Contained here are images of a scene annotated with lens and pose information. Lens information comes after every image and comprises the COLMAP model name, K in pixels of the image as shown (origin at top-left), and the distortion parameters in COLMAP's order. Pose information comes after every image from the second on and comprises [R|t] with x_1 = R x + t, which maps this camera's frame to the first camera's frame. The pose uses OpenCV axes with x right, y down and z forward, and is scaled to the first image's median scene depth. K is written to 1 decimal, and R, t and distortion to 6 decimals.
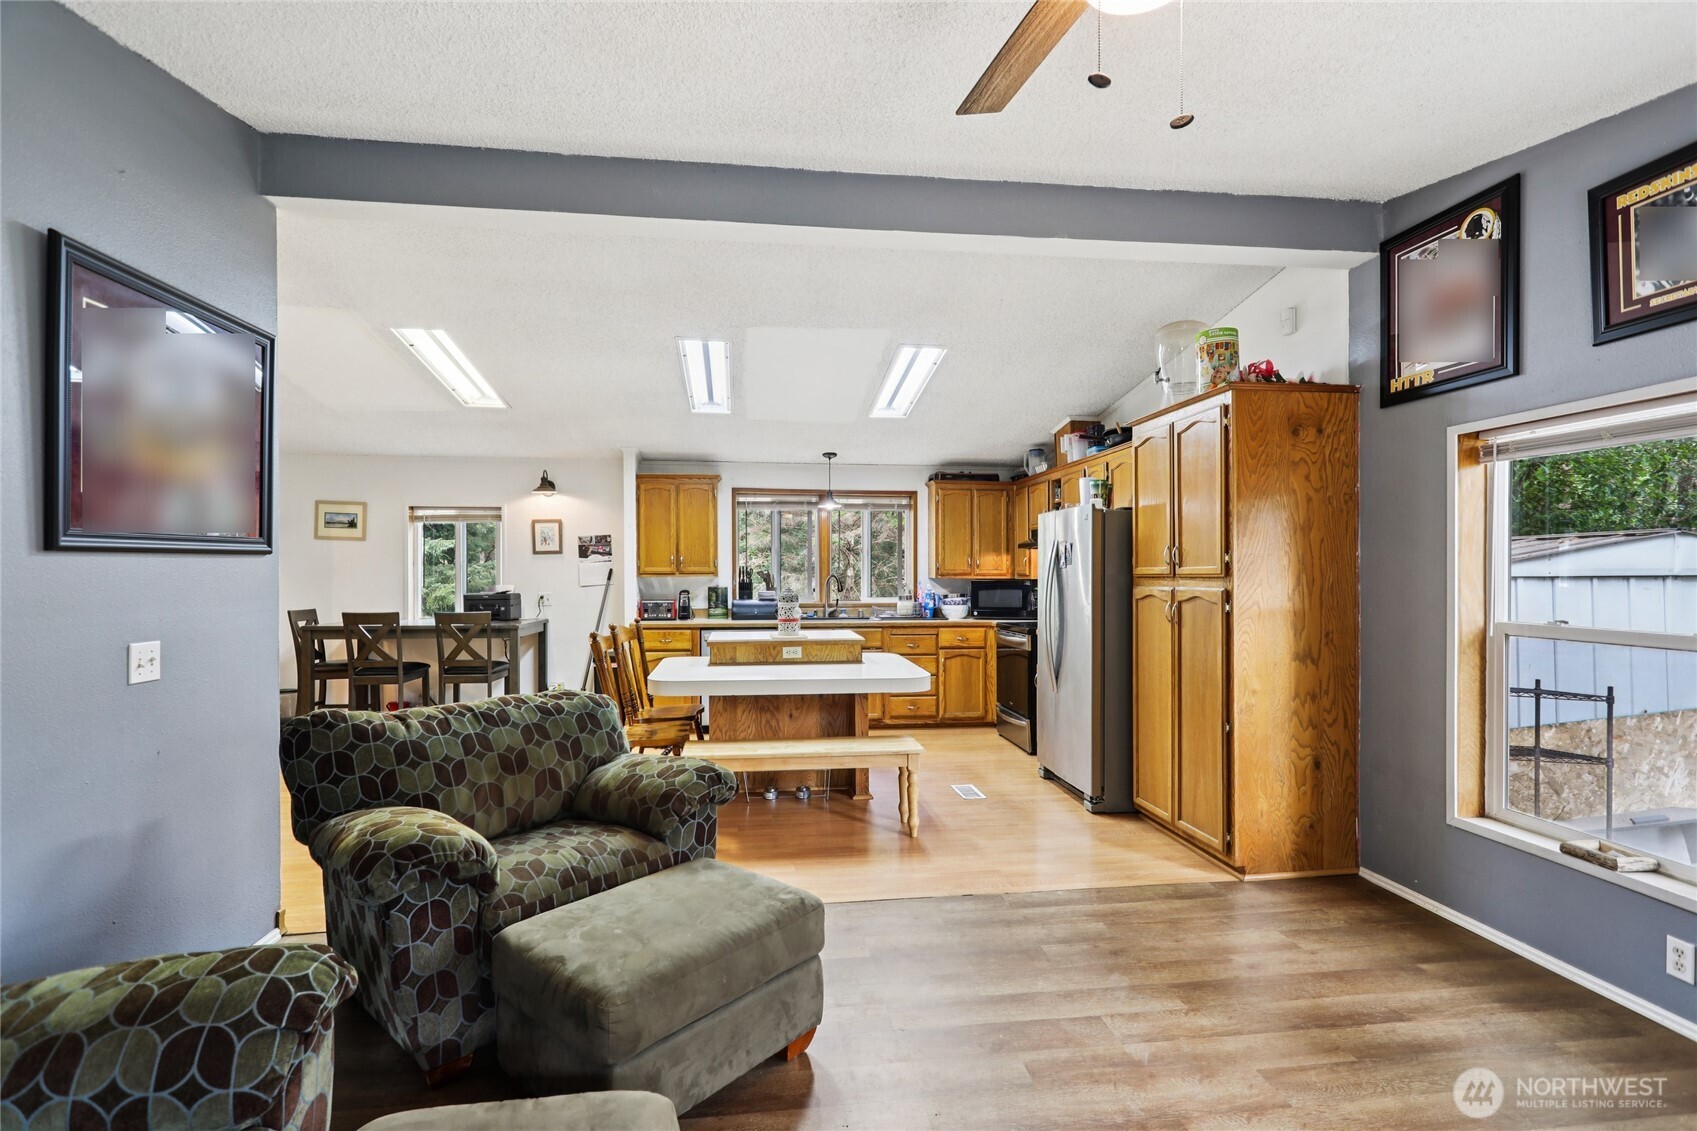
lens RADIAL K [[801.0, 0, 846.5], [0, 801.0, 571.8], [0, 0, 1]] dist [-0.002181, 0.001371]
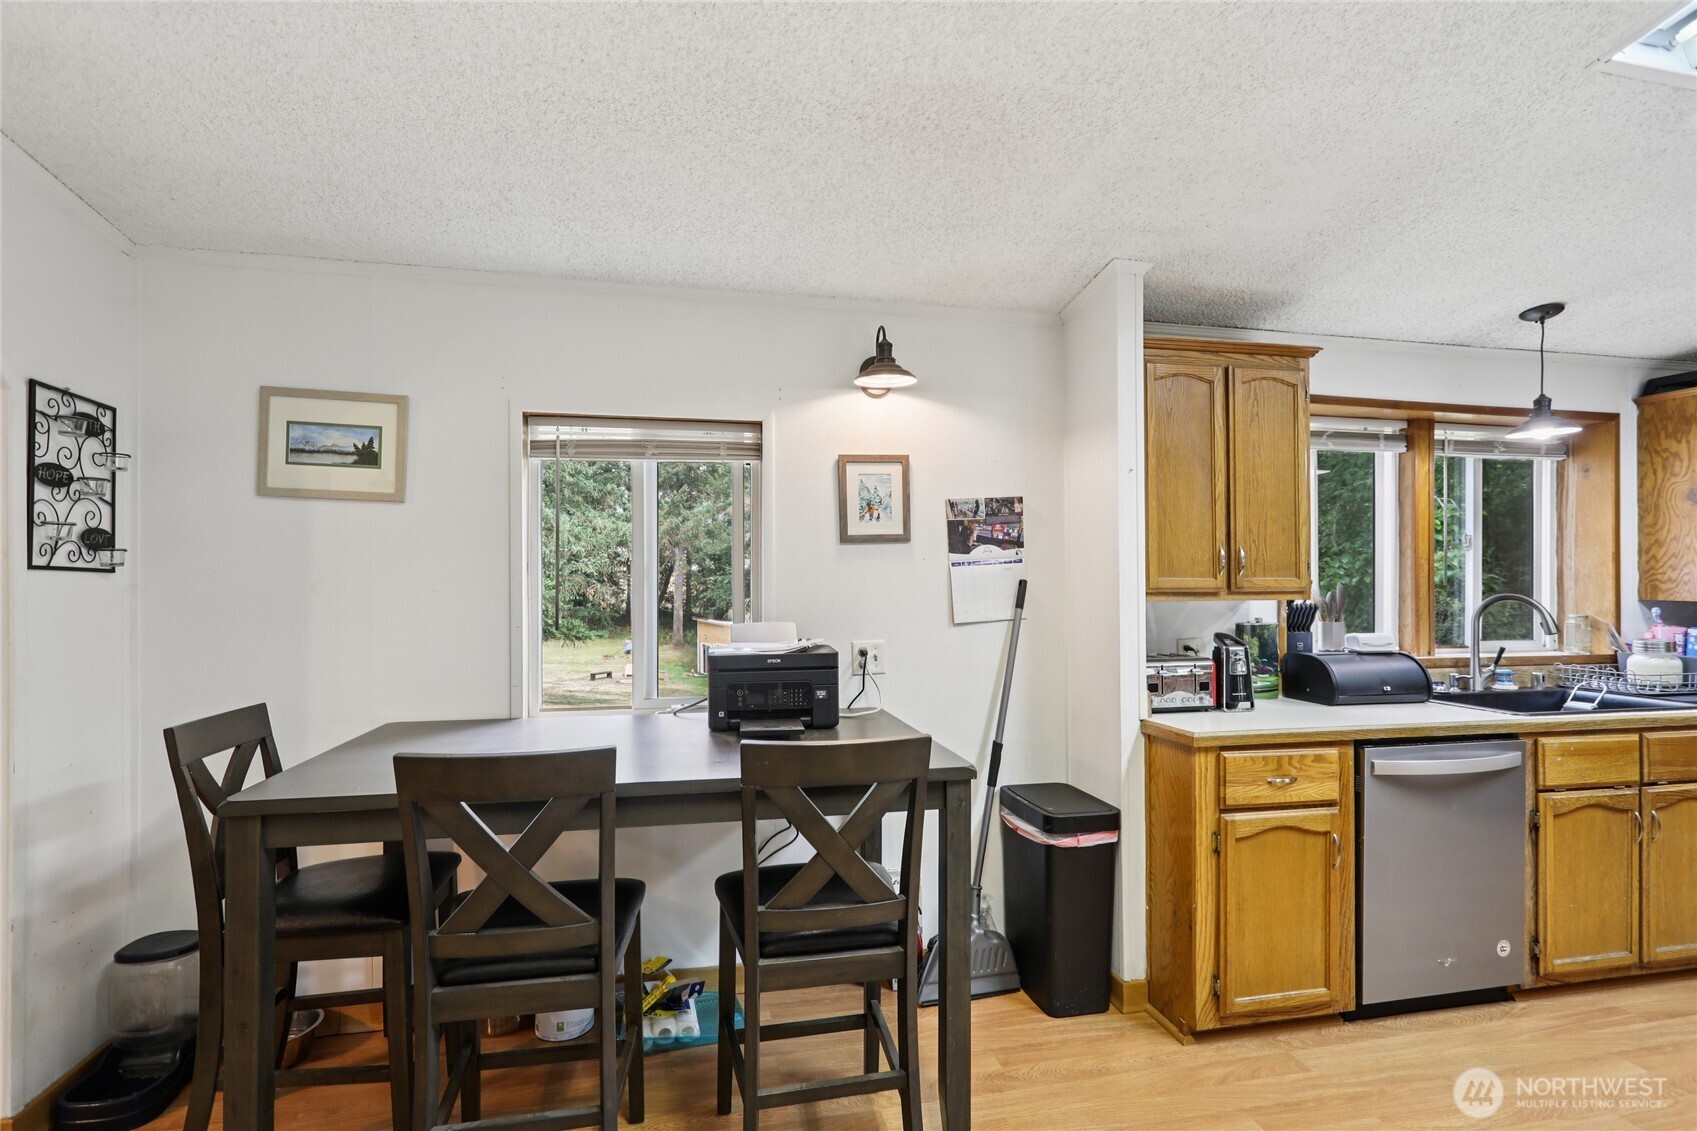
lens RADIAL K [[792.5, 0, 847.8], [0, 792.5, 574.6], [0, 0, 1]] dist [-0.001590, 0.001206]
pose [[0.997159, 0.002393, 0.075294, -0.421162], [-0.002186, 0.999994, -0.002824, -0.005411], [-0.075300, 0.002651, 0.997157, 0.618095]]
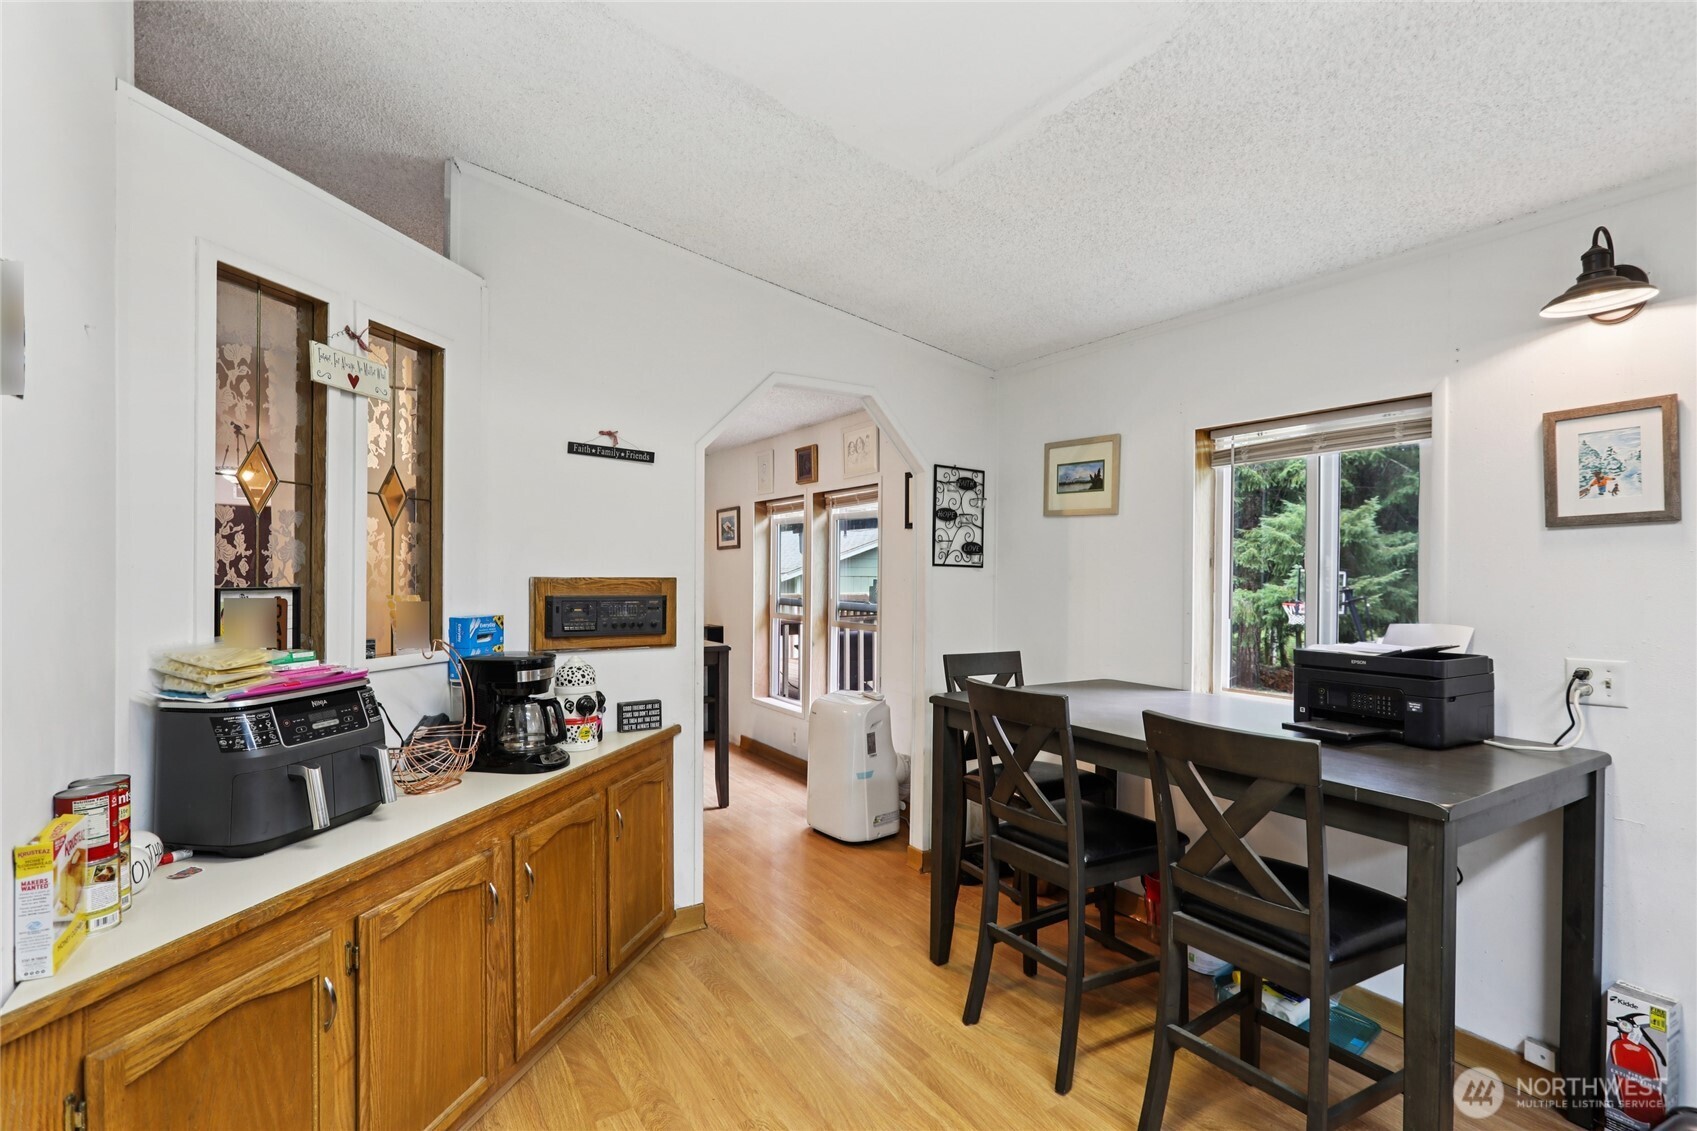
lens RADIAL K [[801.0, 0, 846.5], [0, 801.0, 571.8], [0, 0, 1]] dist [-0.002181, 0.001371]
pose [[0.428077, 0.004662, -0.903730, -0.234210], [-0.008218, 0.999965, 0.001266, -0.003791], [0.903705, 0.006885, 0.428100, 0.639365]]
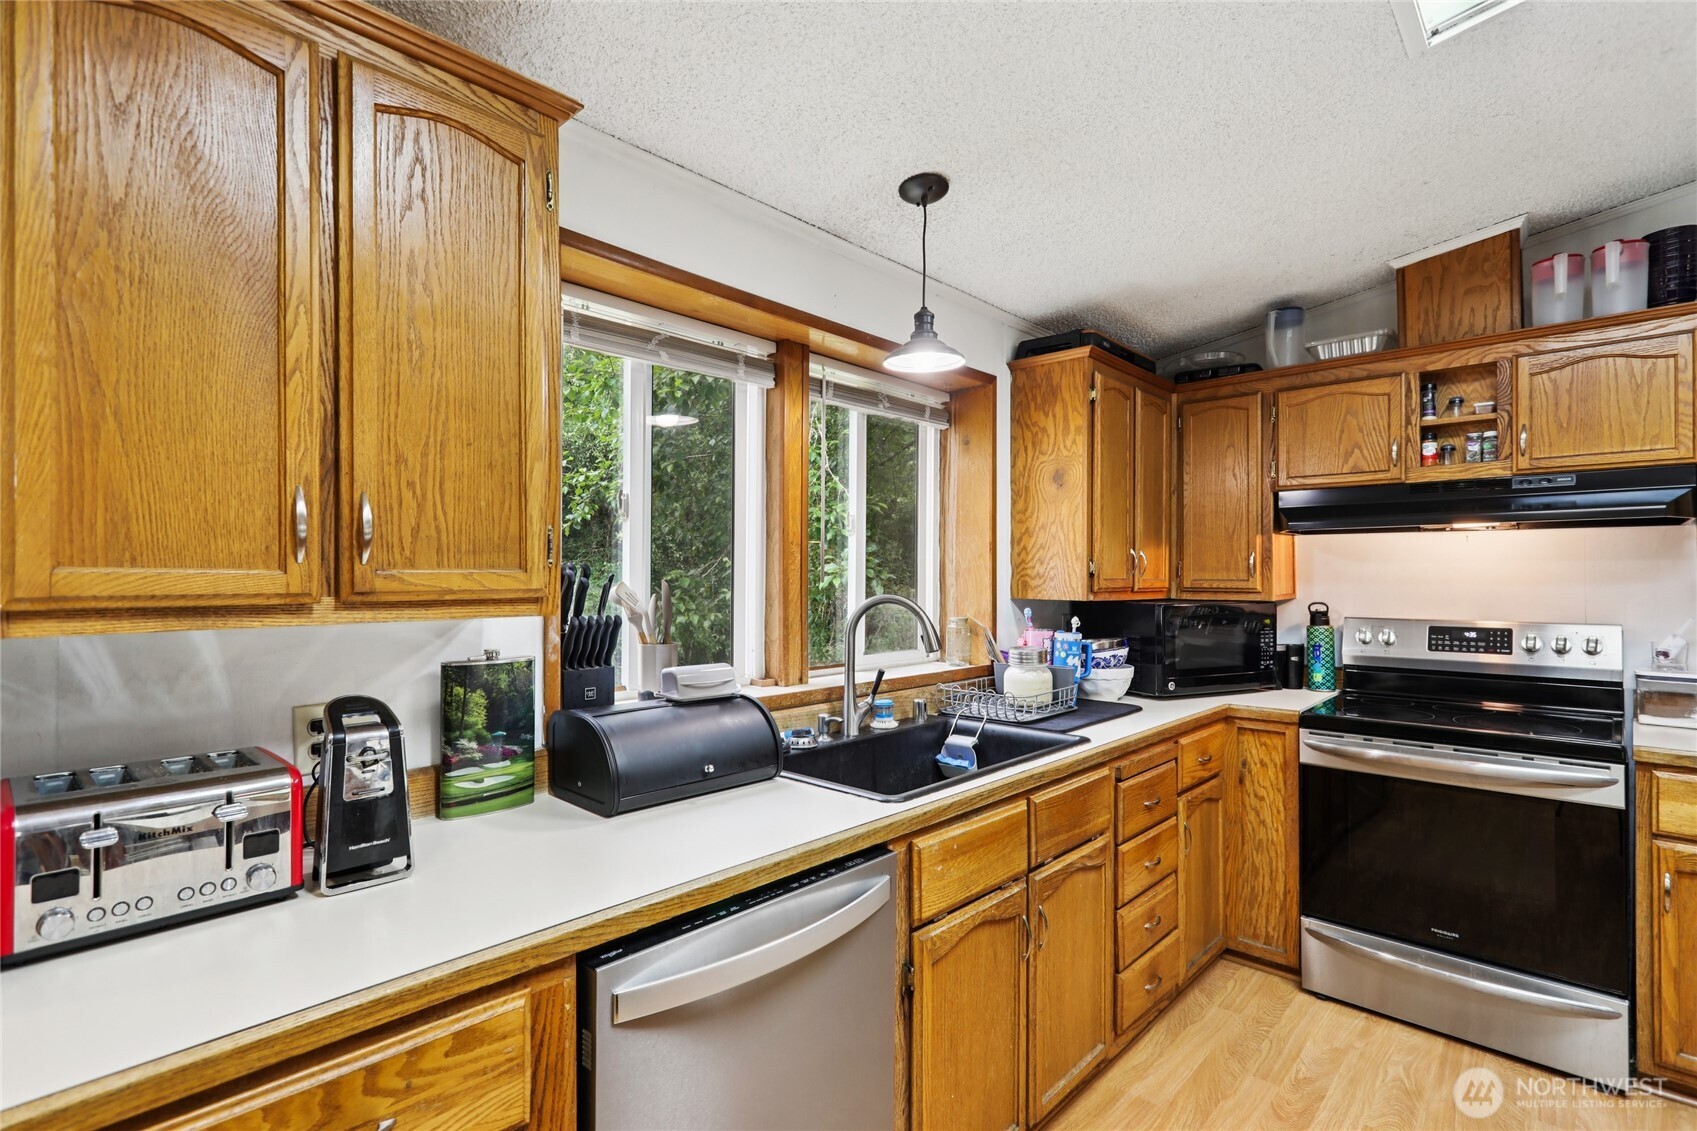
lens RADIAL K [[801.0, 0, 846.5], [0, 801.0, 571.8], [0, 0, 1]] dist [-0.002181, 0.001371]
pose [[0.772849, 0.005120, 0.634569, -0.230385], [-0.004382, 0.999987, -0.002731, -0.004864], [-0.634575, -0.000670, 0.772861, 0.799899]]
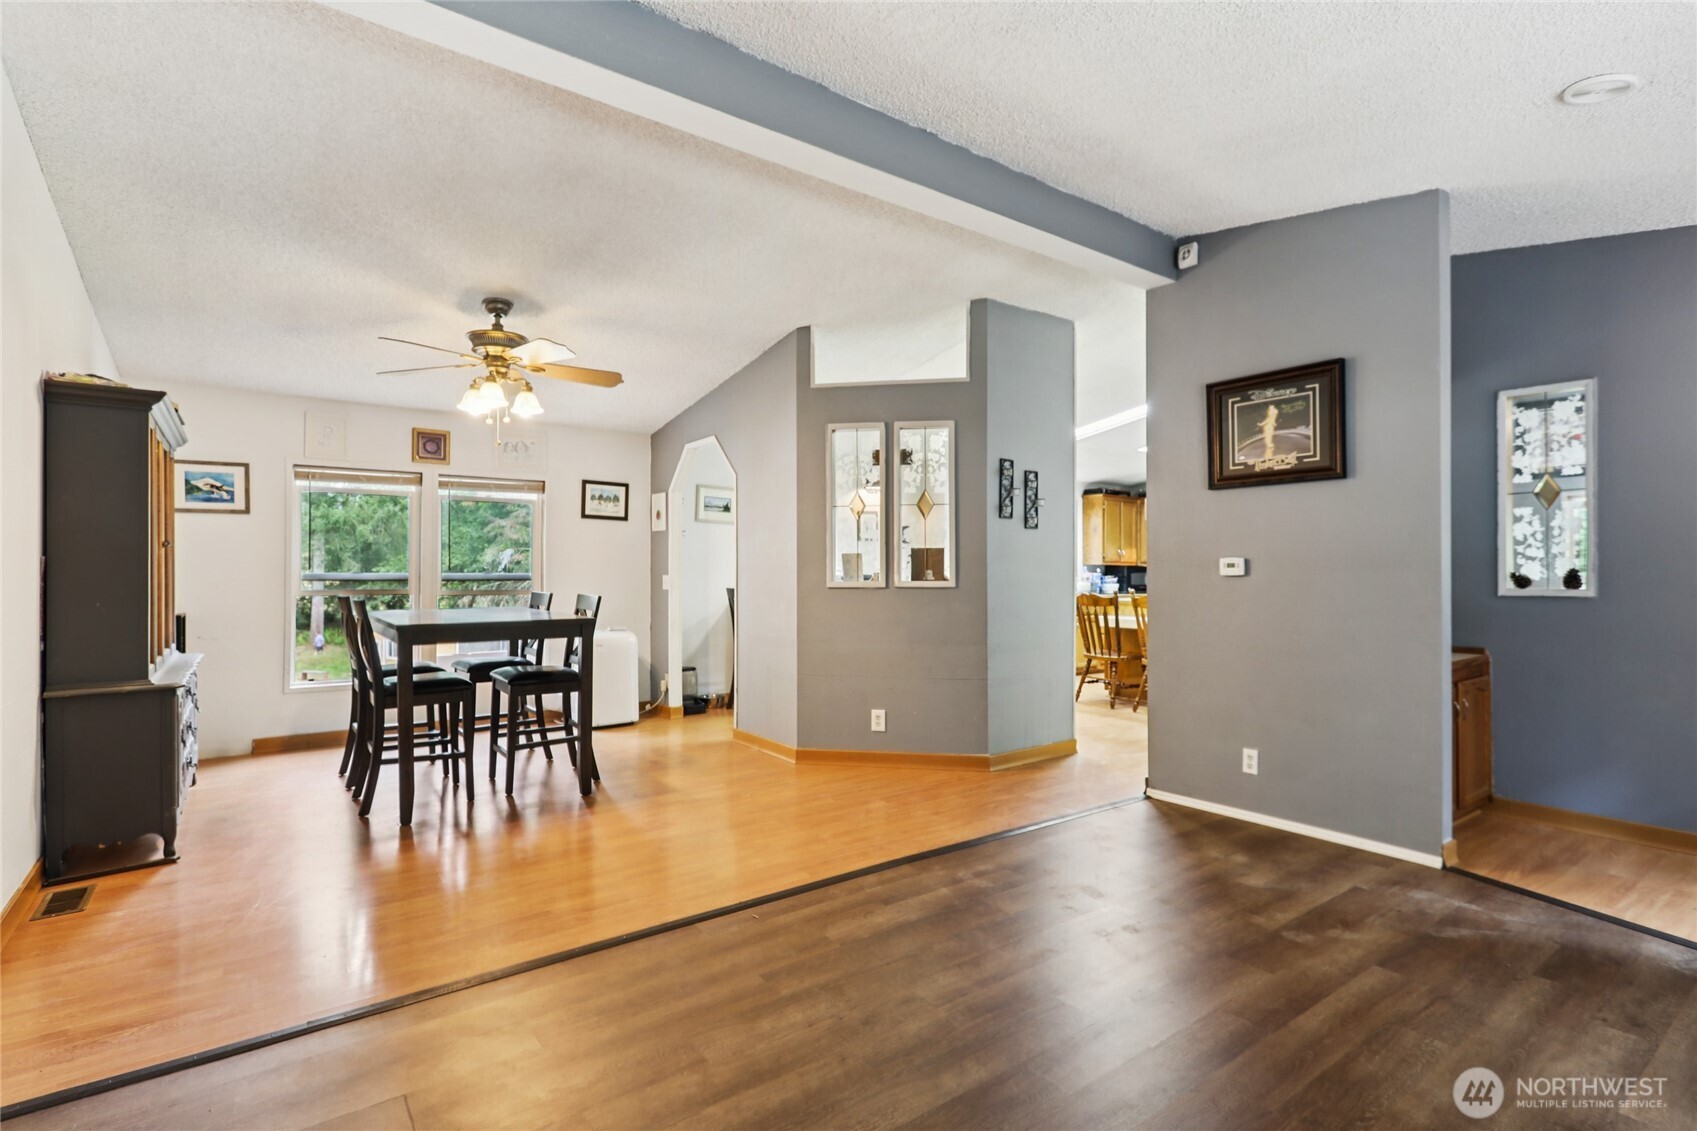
lens RADIAL K [[801.0, 0, 846.5], [0, 801.0, 571.8], [0, 0, 1]] dist [-0.002181, 0.001371]
pose [[0.873850, 0.002606, 0.486189, -0.970356], [0.000055, 0.999985, -0.005459, 0.027925], [-0.486196, 0.004797, 0.873837, 0.015098]]
